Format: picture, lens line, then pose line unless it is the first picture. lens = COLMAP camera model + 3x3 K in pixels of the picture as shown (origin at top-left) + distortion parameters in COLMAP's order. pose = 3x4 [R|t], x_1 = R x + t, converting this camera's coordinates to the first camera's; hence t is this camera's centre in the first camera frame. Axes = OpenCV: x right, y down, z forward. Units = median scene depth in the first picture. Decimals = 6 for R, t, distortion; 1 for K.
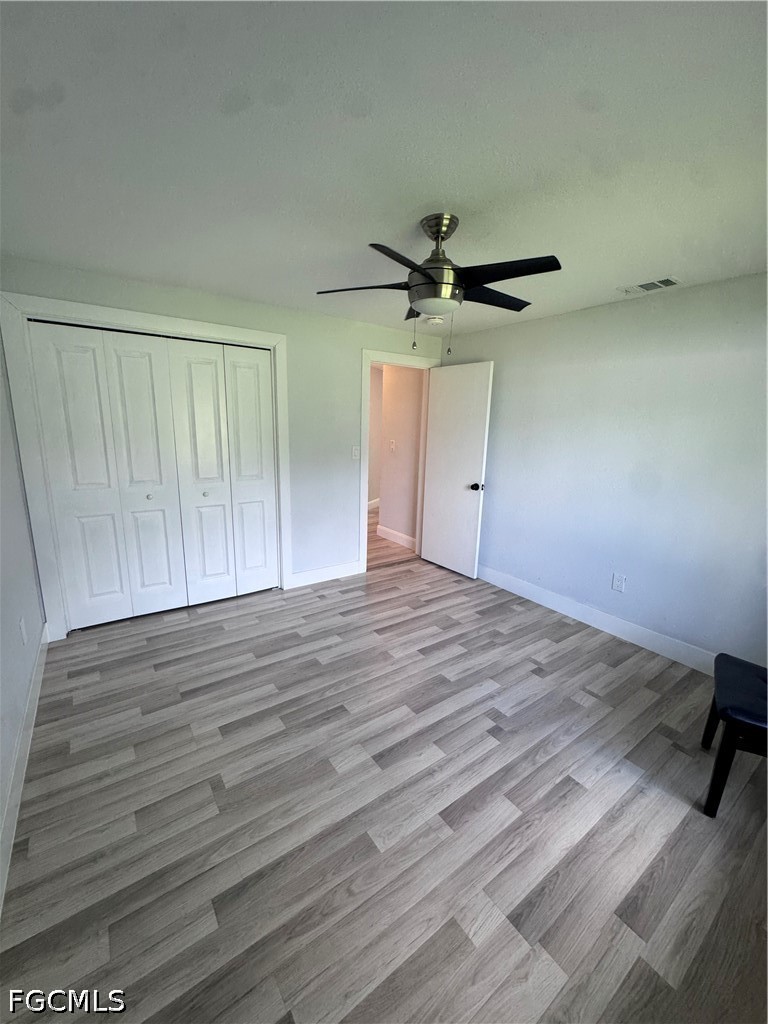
lens RADIAL K [[409.5, 0, 384.0], [0, 409.5, 510.7], [0, 0, 1]] dist [-0.007543, 0.000771]
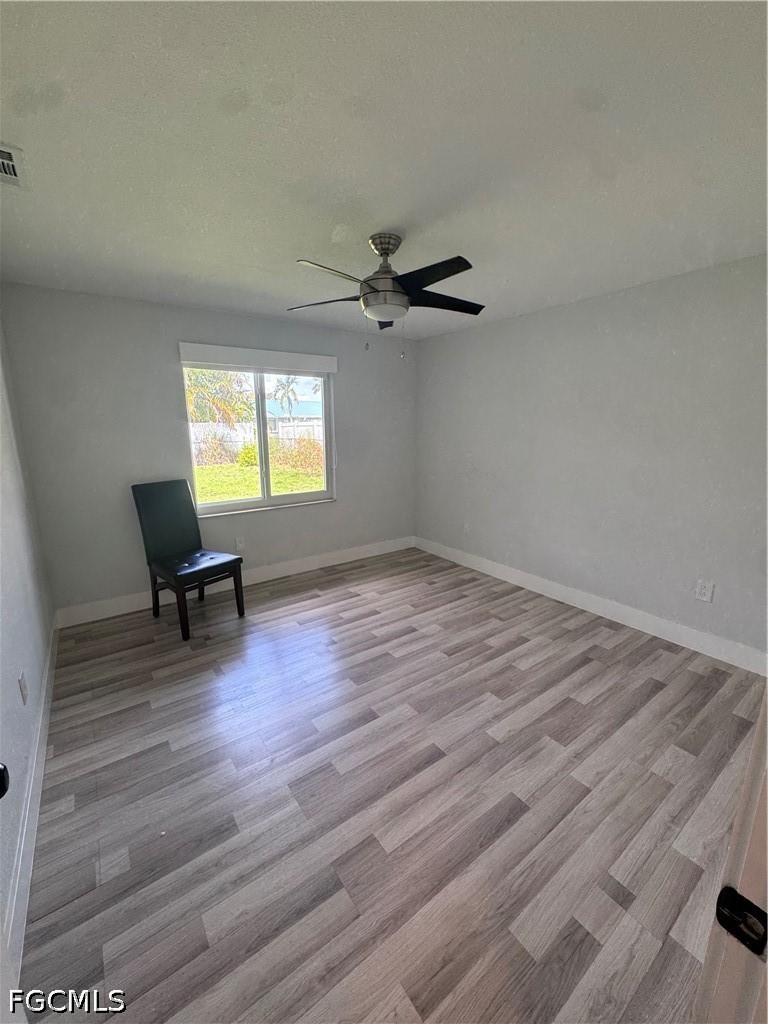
lens RADIAL K [[409.5, 0, 384.0], [0, 409.5, 510.7], [0, 0, 1]] dist [-0.007543, 0.000771]
pose [[-0.999701, -0.020732, -0.012977, 0.119491], [-0.024227, 0.912239, 0.408942, -0.419324], [0.003360, 0.409134, -0.912468, 2.039393]]
